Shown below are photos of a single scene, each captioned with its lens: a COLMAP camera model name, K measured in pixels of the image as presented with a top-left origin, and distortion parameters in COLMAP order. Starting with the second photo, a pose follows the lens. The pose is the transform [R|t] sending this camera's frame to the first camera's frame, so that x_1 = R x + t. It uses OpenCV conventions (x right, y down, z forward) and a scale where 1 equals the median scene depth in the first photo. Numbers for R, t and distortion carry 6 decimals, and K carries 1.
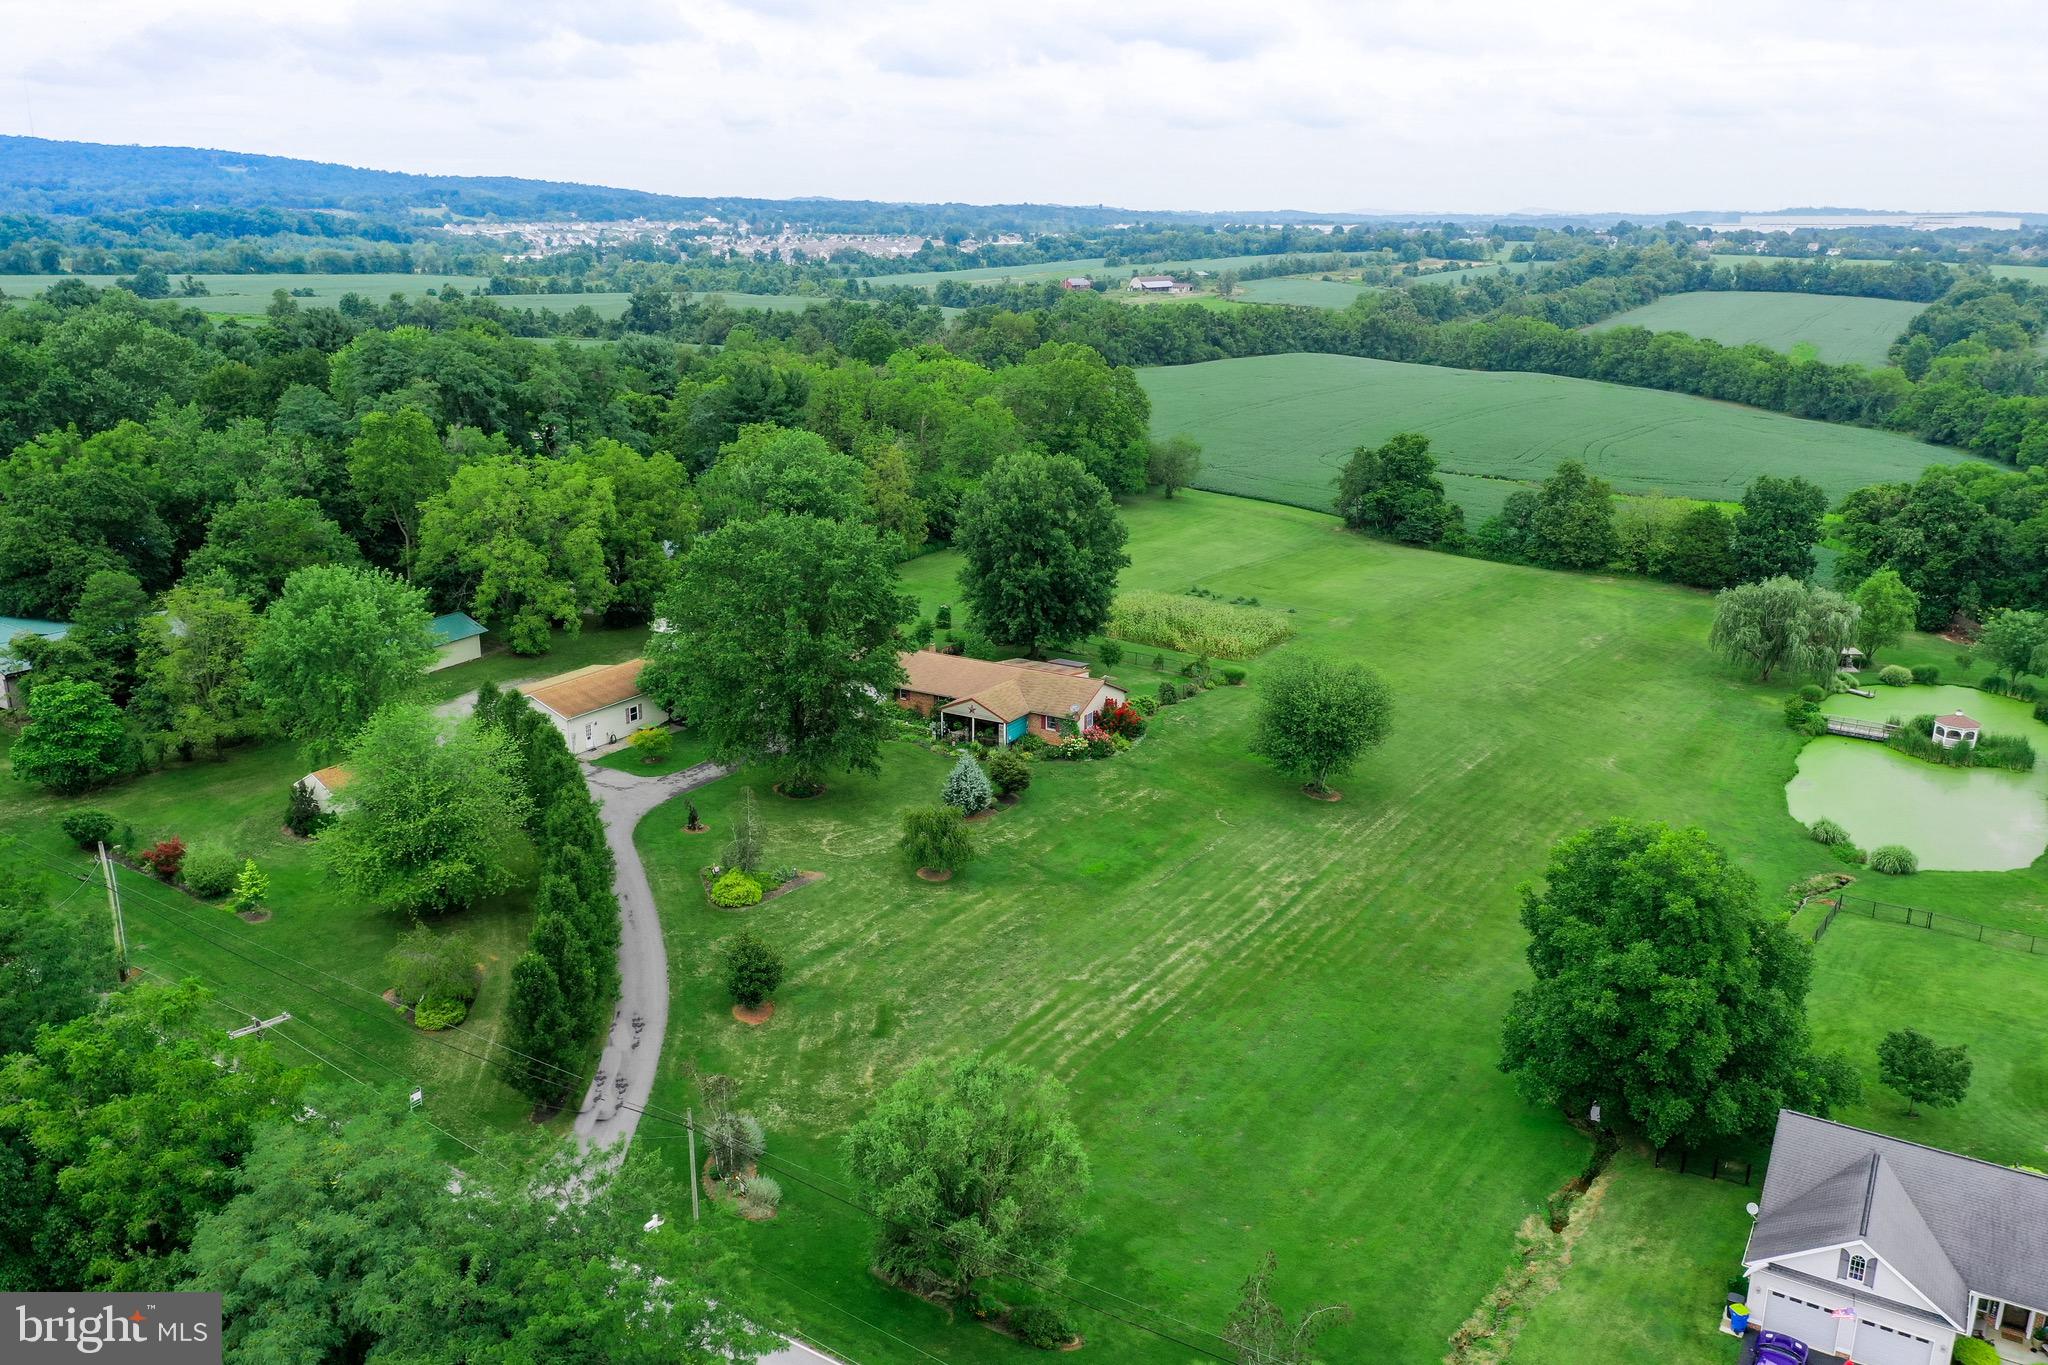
lens RADIAL K [[1616.7, 0, 1018.9], [0, 1616.7, 690.7], [0, 0, 1]] dist [-0.009252, 0.069341]
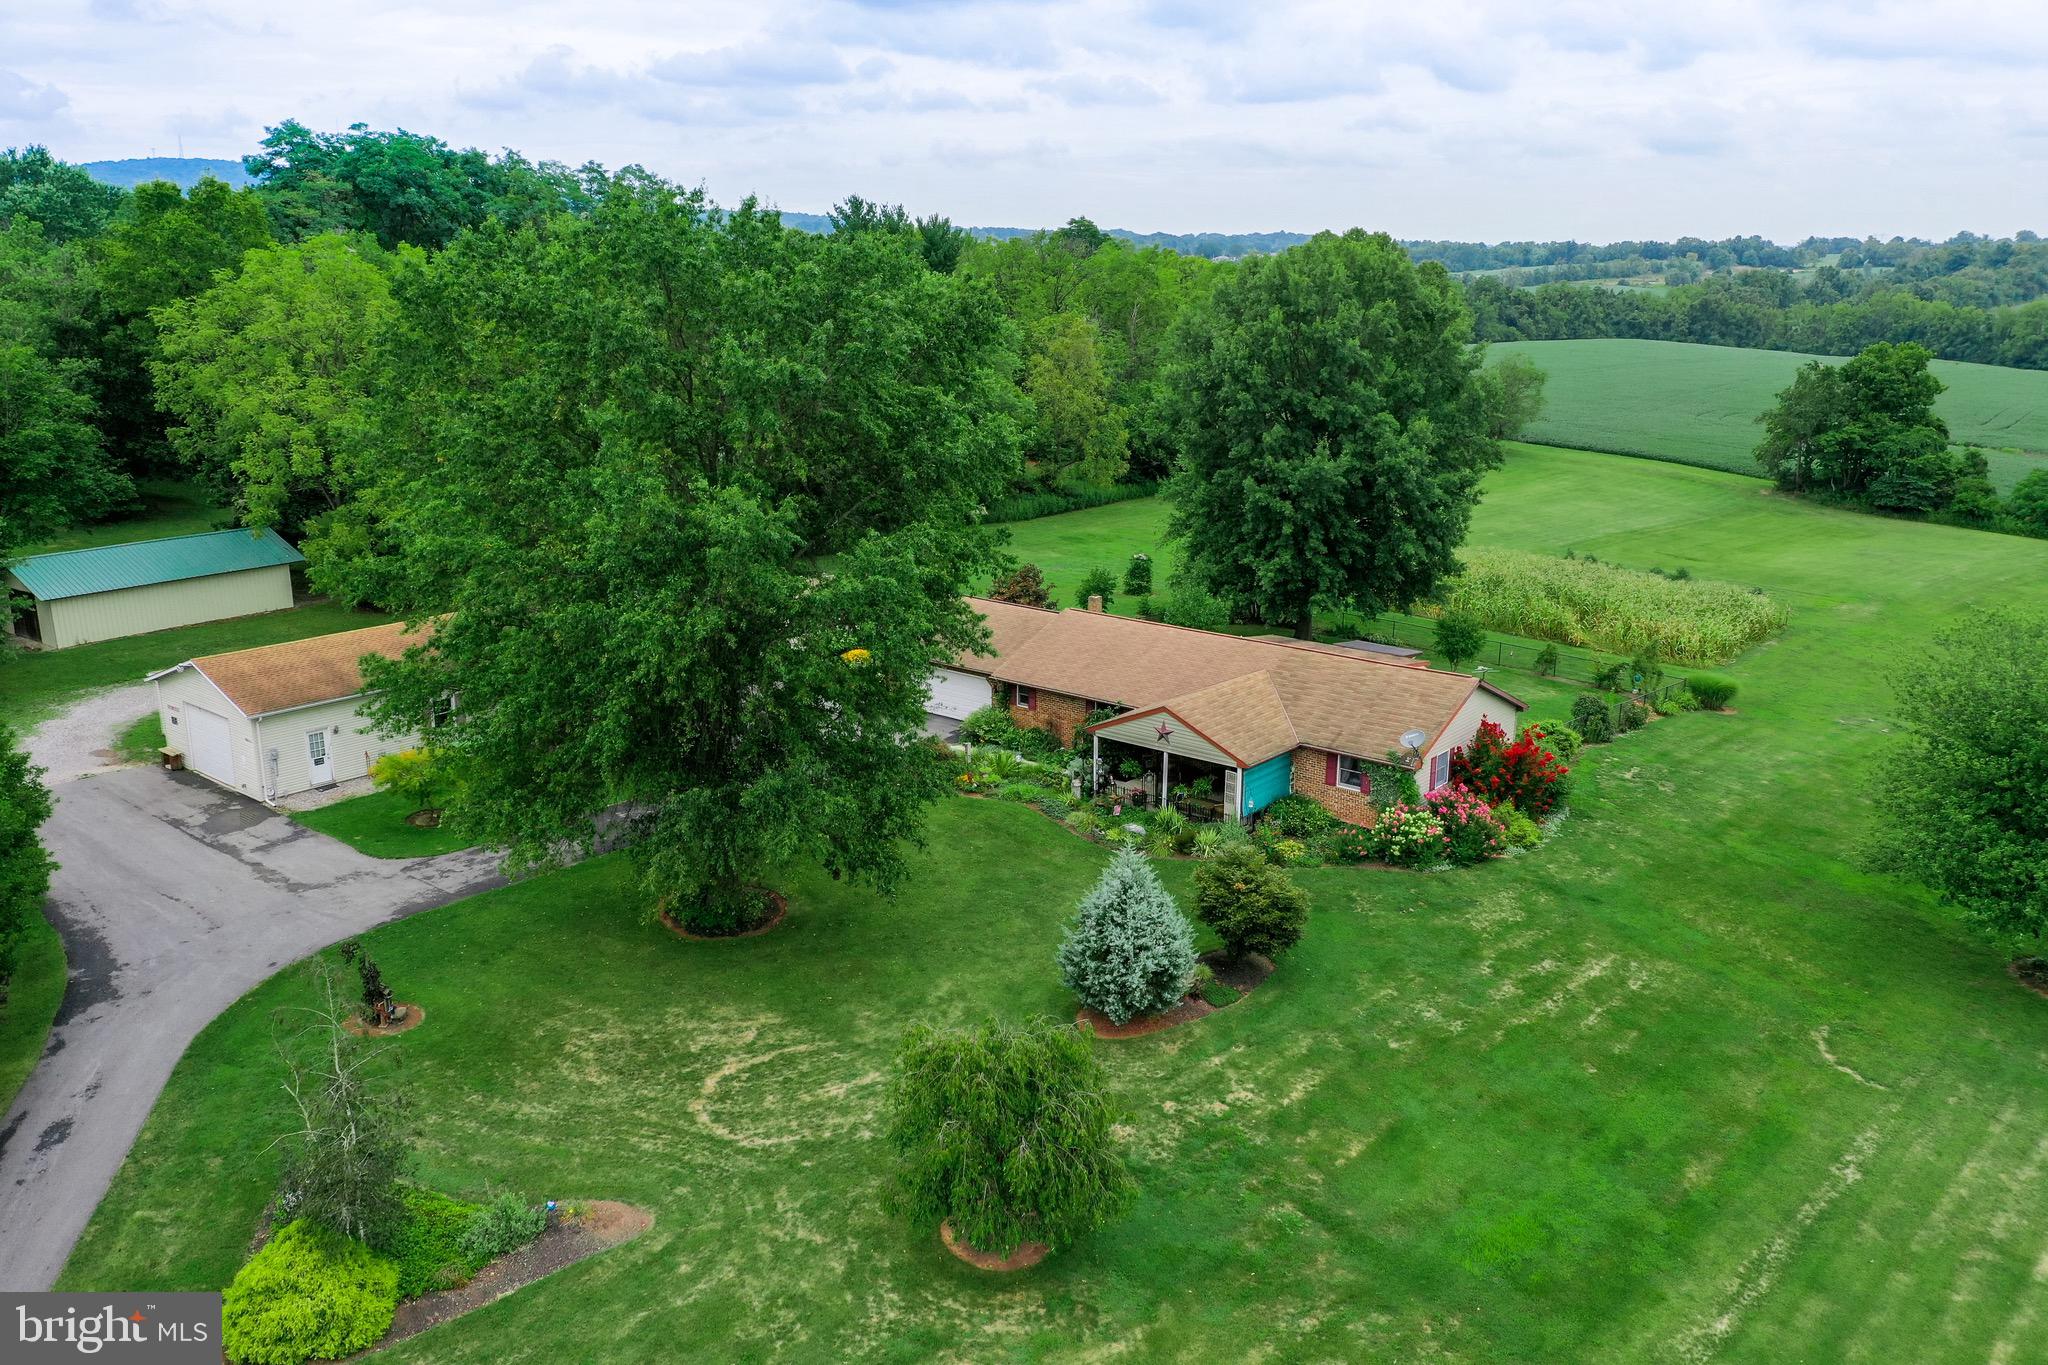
lens RADIAL K [[1616.7, 0, 1018.9], [0, 1616.7, 690.7], [0, 0, 1]] dist [-0.009252, 0.069341]
pose [[0.988522, 0.036656, -0.146564, -0.004536], [-0.039972, 0.999006, -0.019743, 0.010229], [0.145695, 0.025375, 0.989004, 0.557430]]
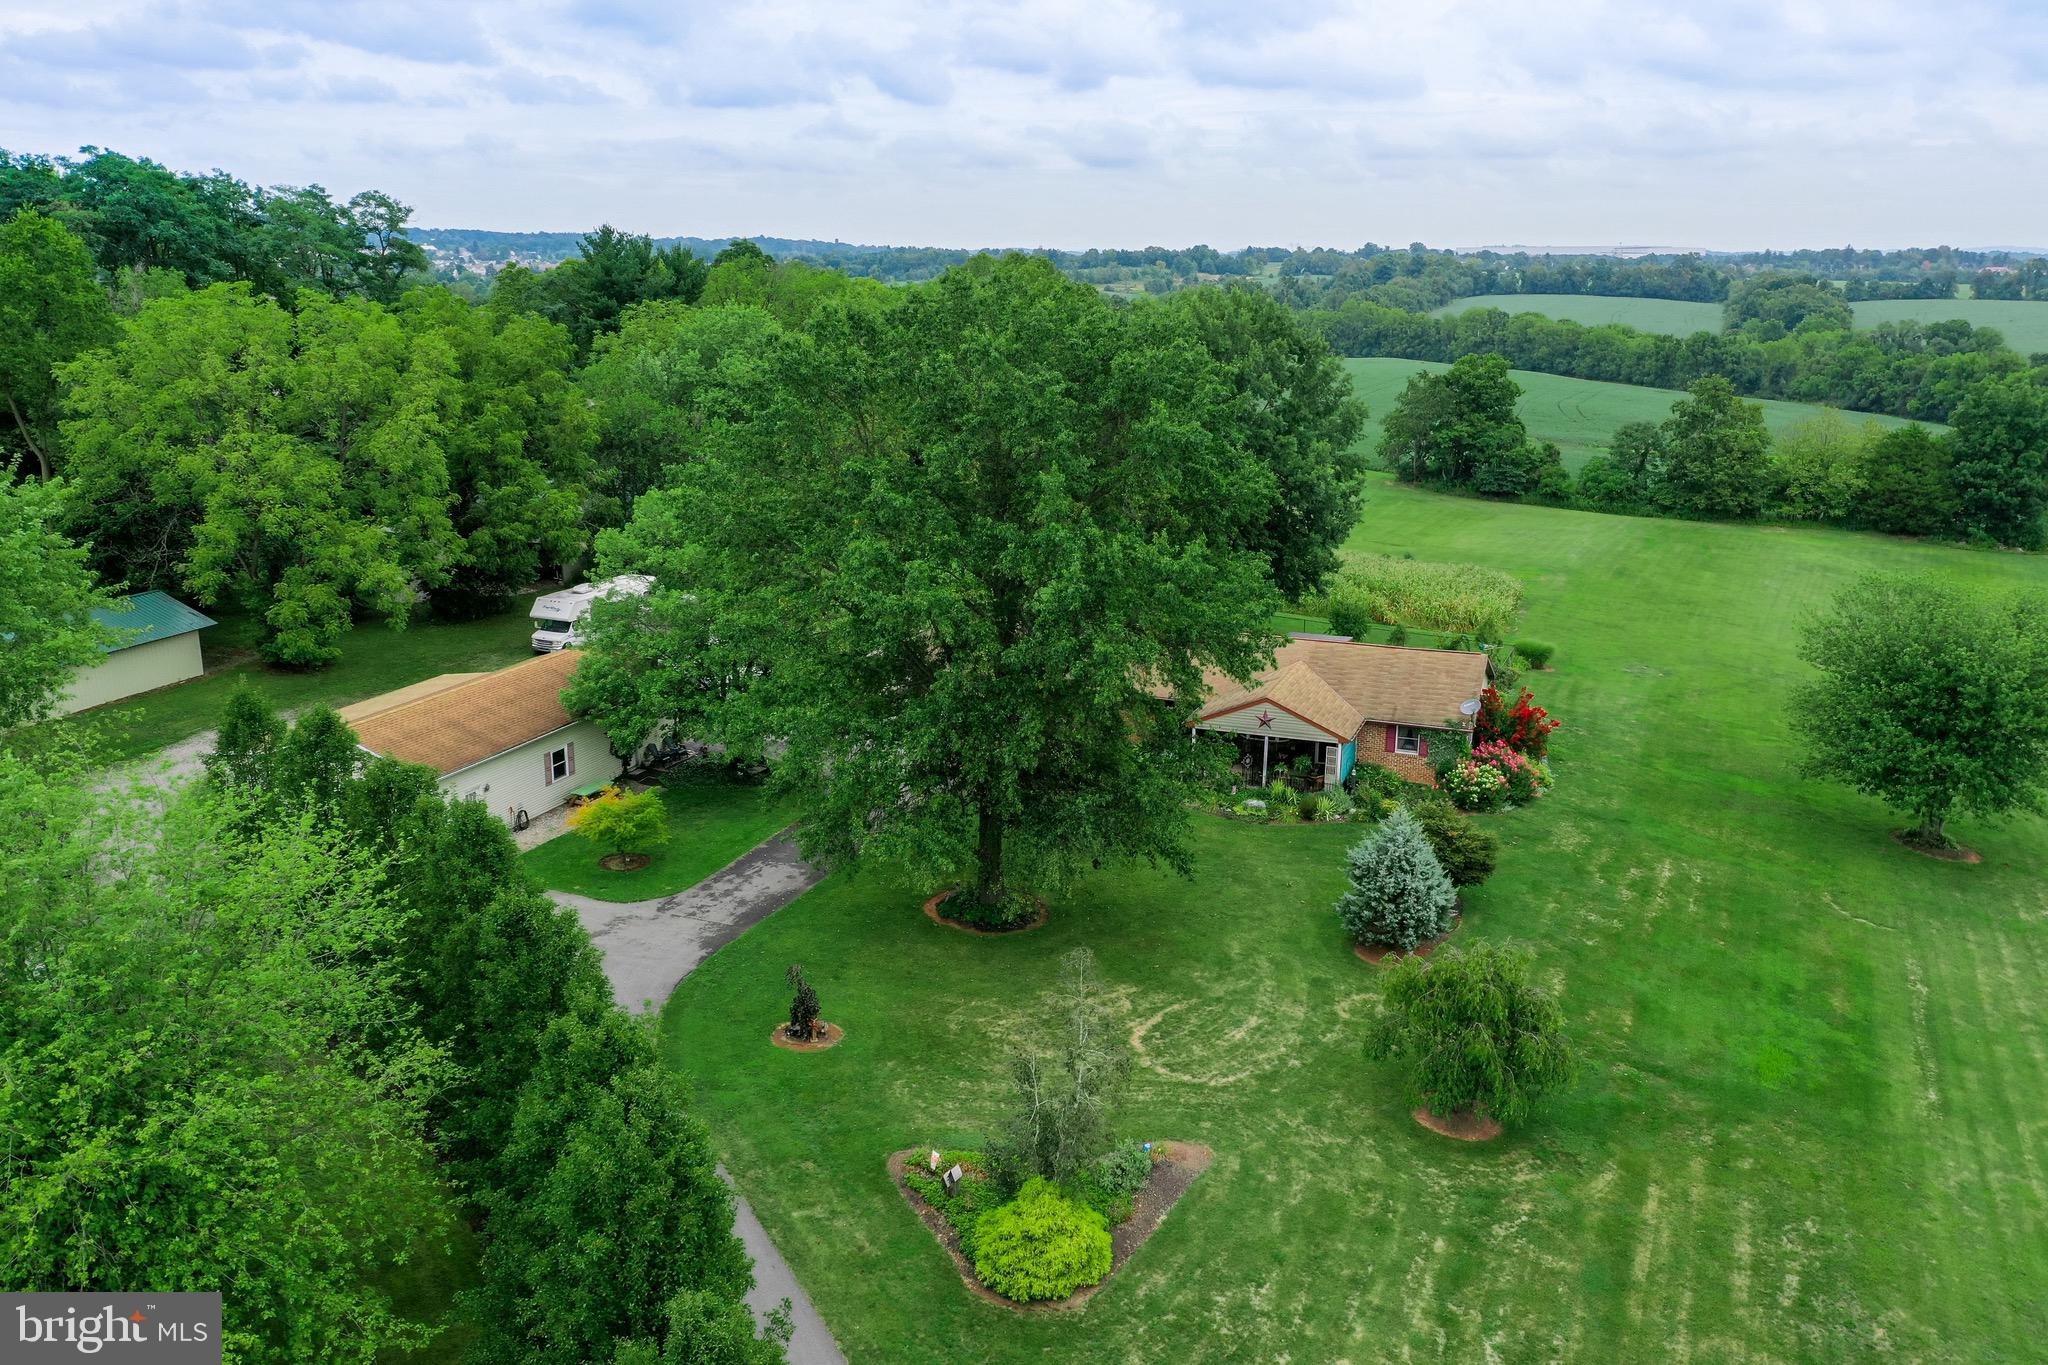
lens RADIAL K [[1616.7, 0, 1018.9], [0, 1616.7, 690.7], [0, 0, 1]] dist [-0.009252, 0.069341]
pose [[0.986771, -0.044266, 0.155962, -0.176622], [0.048091, 0.998625, -0.020841, 0.009051], [-0.154825, 0.028066, 0.987543, 0.504381]]
